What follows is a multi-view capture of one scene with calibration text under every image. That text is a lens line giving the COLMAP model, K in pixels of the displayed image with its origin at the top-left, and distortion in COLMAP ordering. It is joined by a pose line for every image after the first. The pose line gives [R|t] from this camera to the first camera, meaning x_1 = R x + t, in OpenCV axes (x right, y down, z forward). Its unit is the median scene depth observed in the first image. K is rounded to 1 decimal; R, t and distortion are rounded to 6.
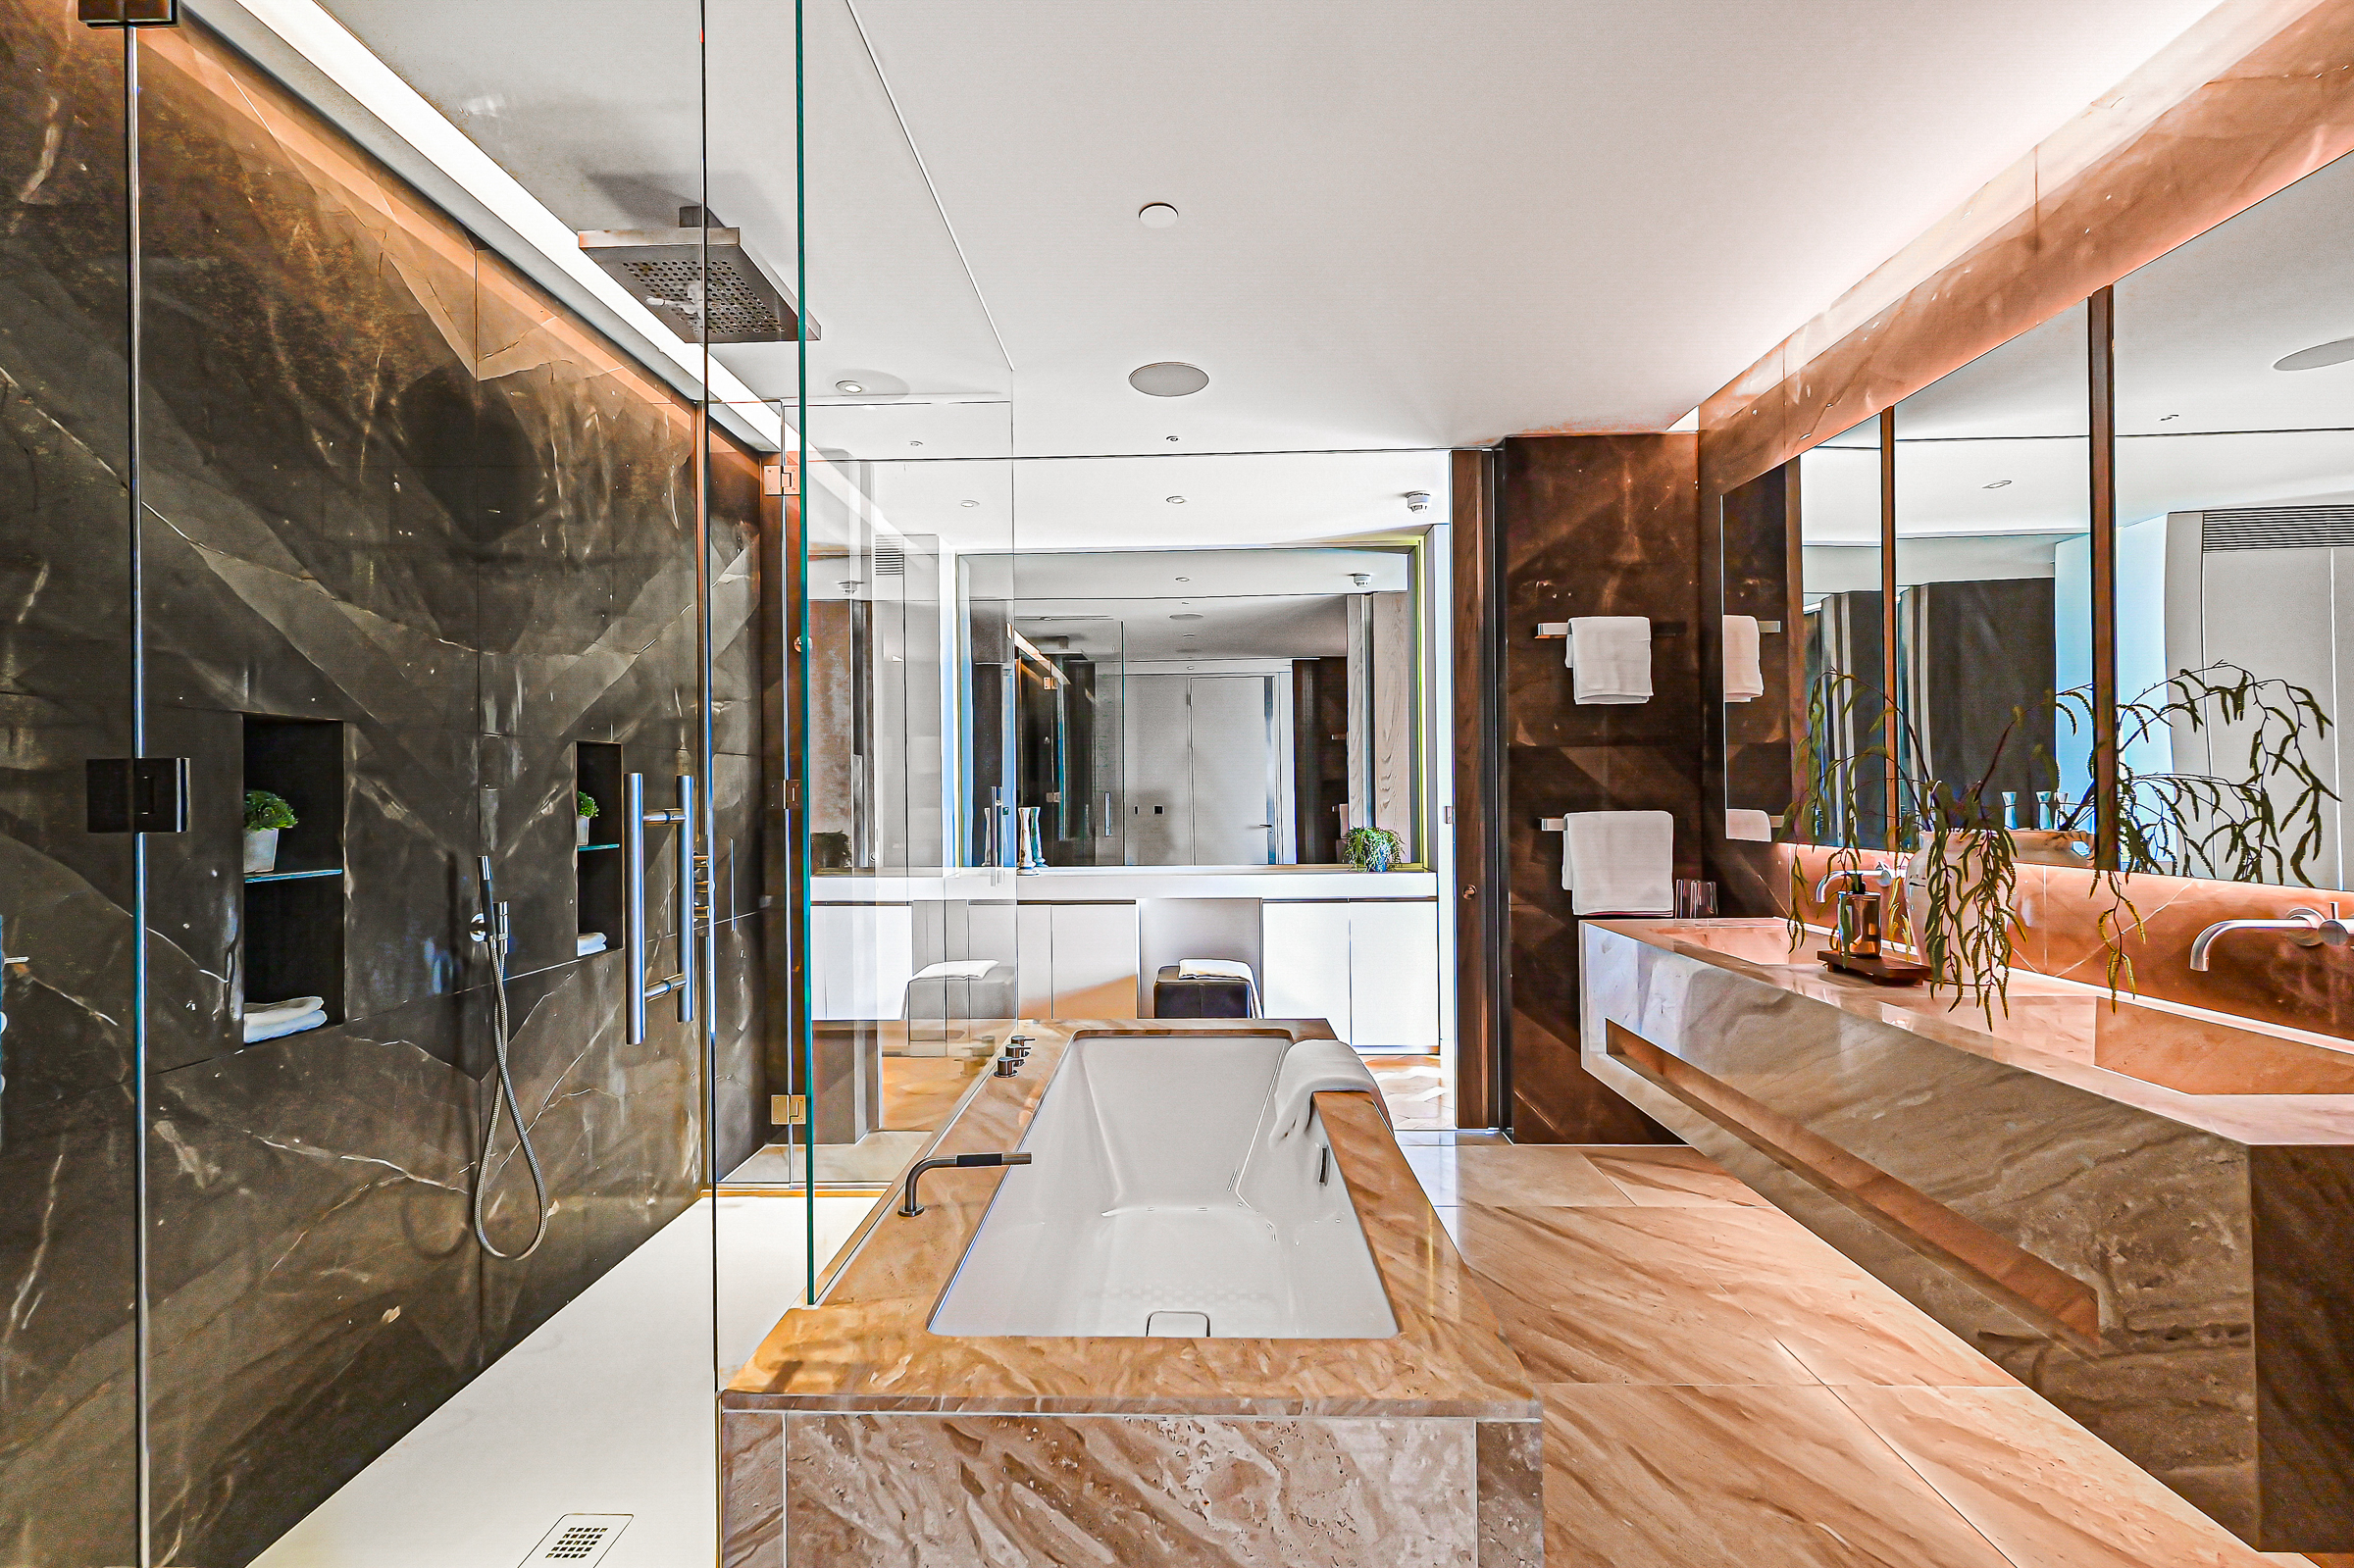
lens RADIAL K [[1014.4, 0, 1165.8], [0, 1014.4, 785.8], [0, 0, 1]] dist [-0.000035, 0.000001]
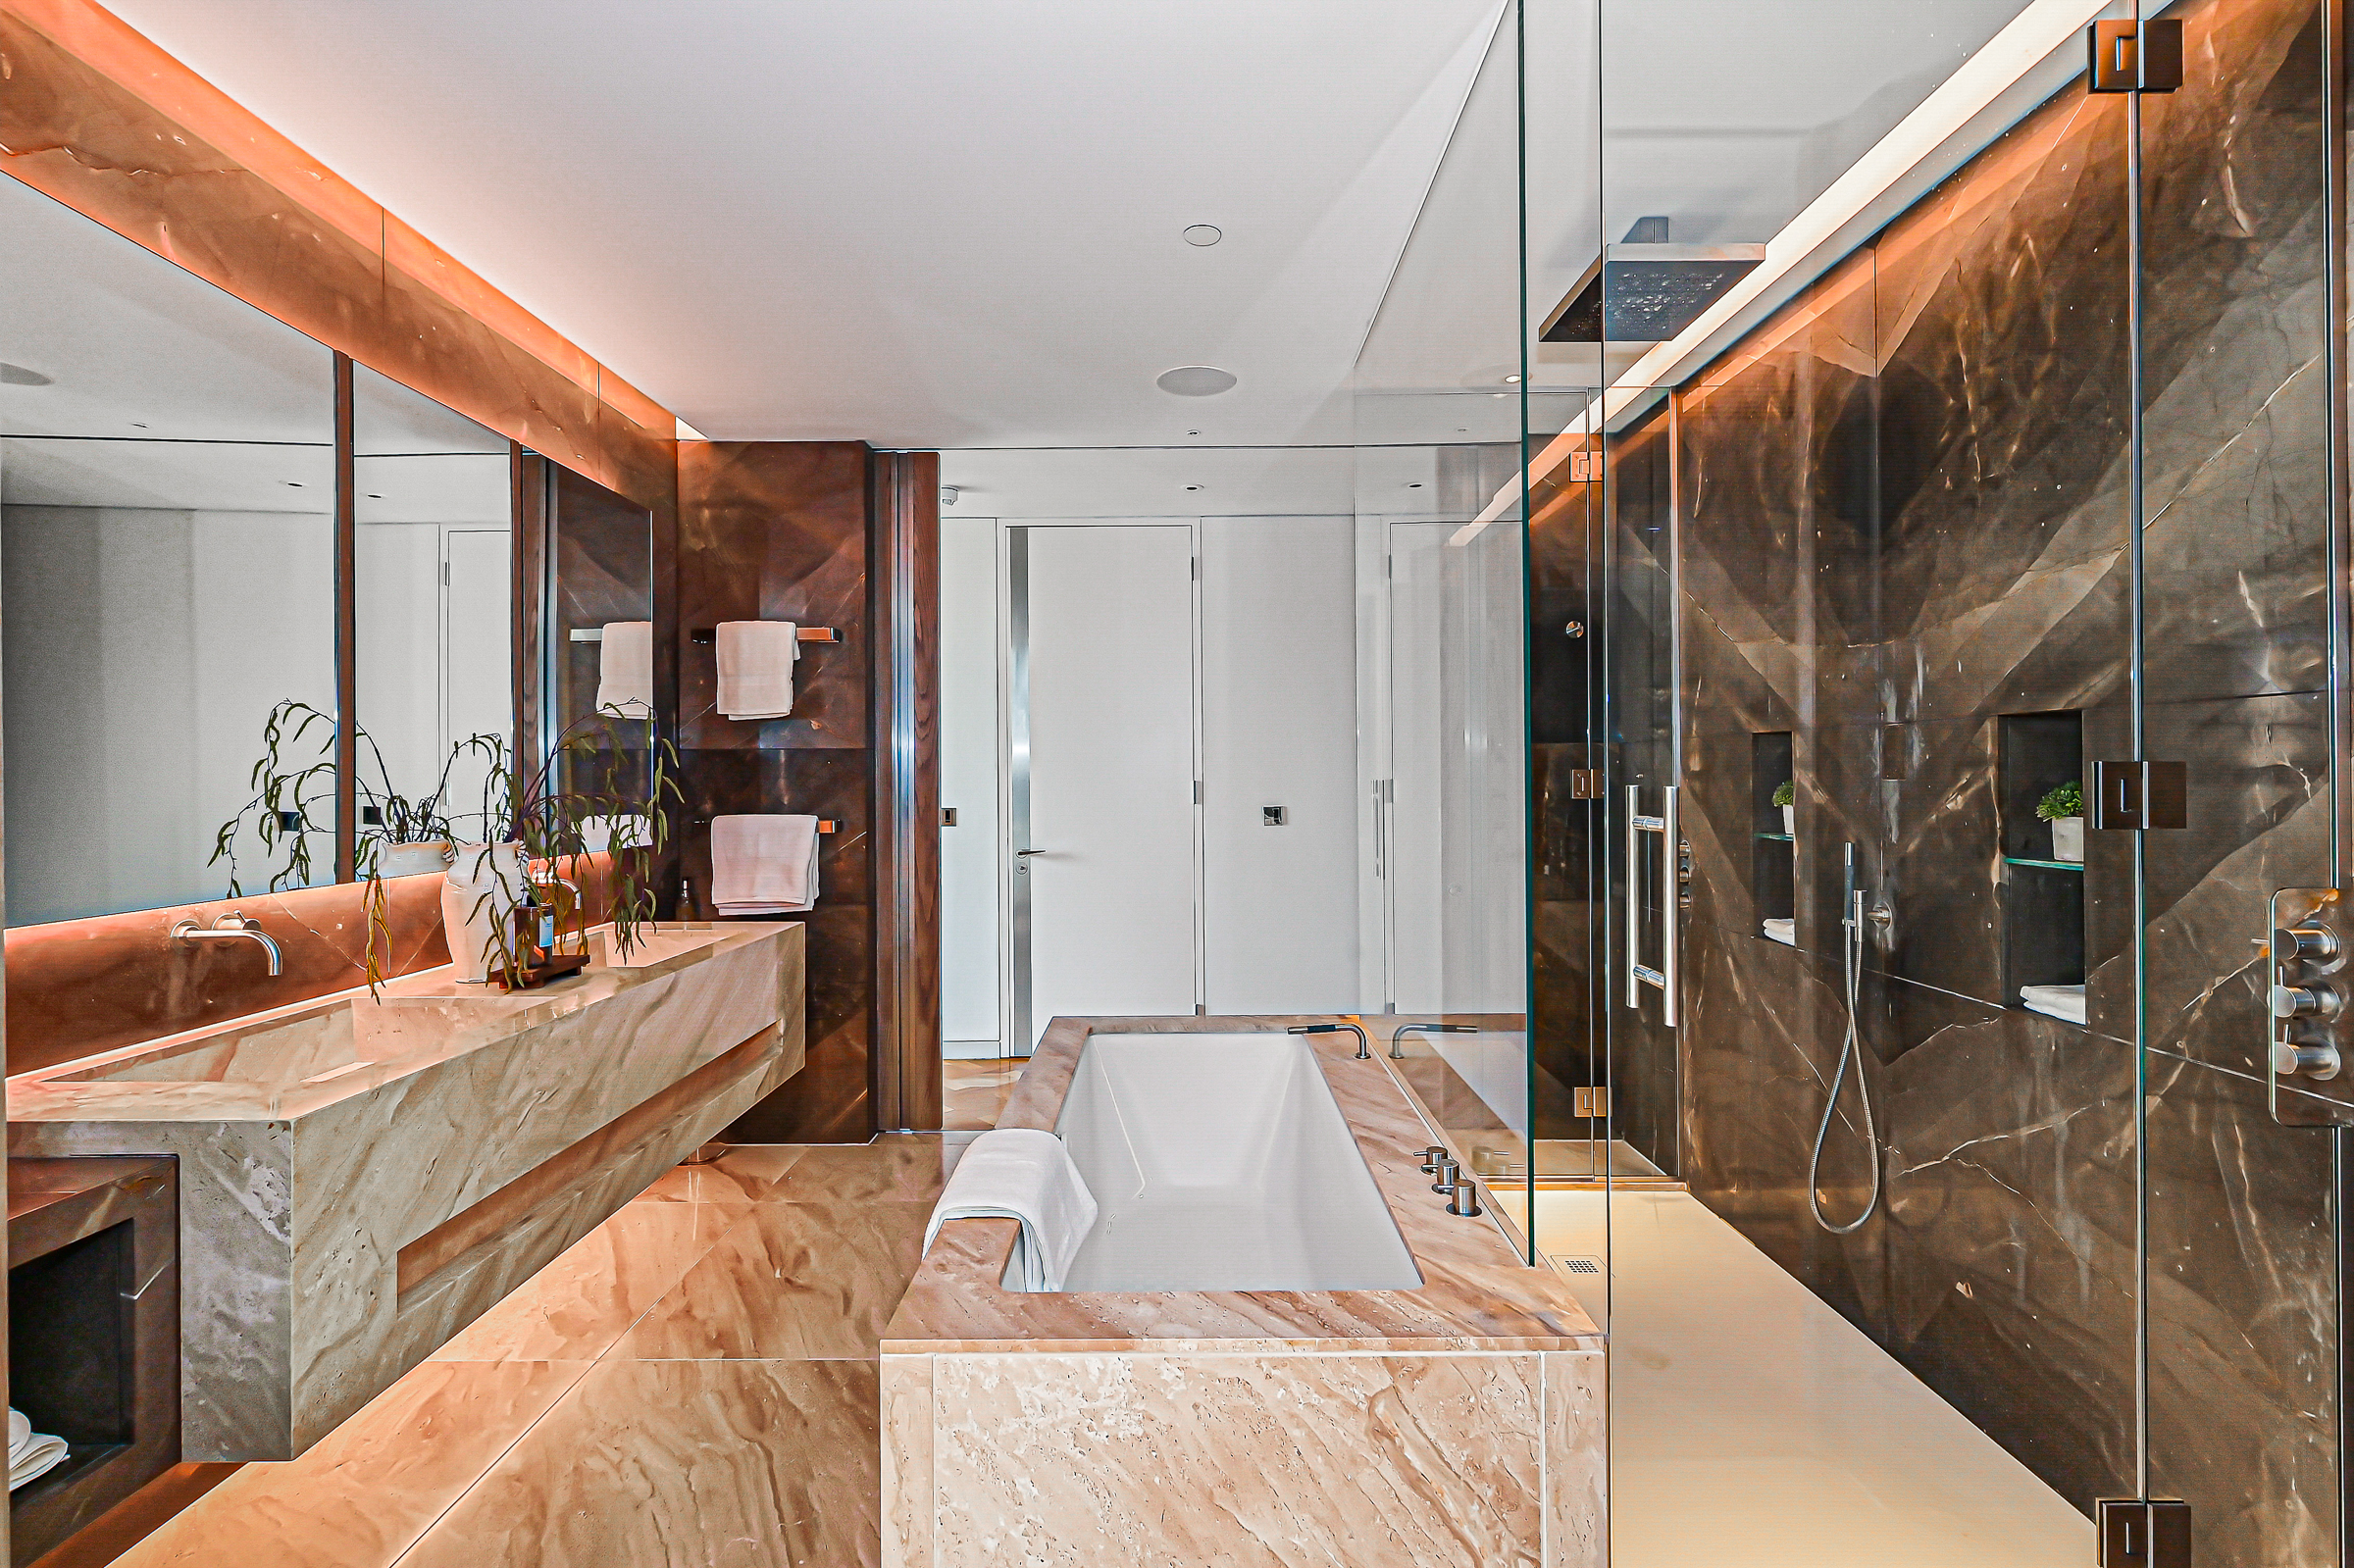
lens RADIAL K [[1083.4, 0, 1177.3], [0, 1083.4, 781.2], [0, 0, 1]] dist [0.000060, 0.000005]
pose [[-0.999267, 0.017722, -0.033924, 0.059963], [0.017930, 0.999822, -0.005850, -0.001588], [0.033814, -0.006454, -0.999407, 1.929058]]
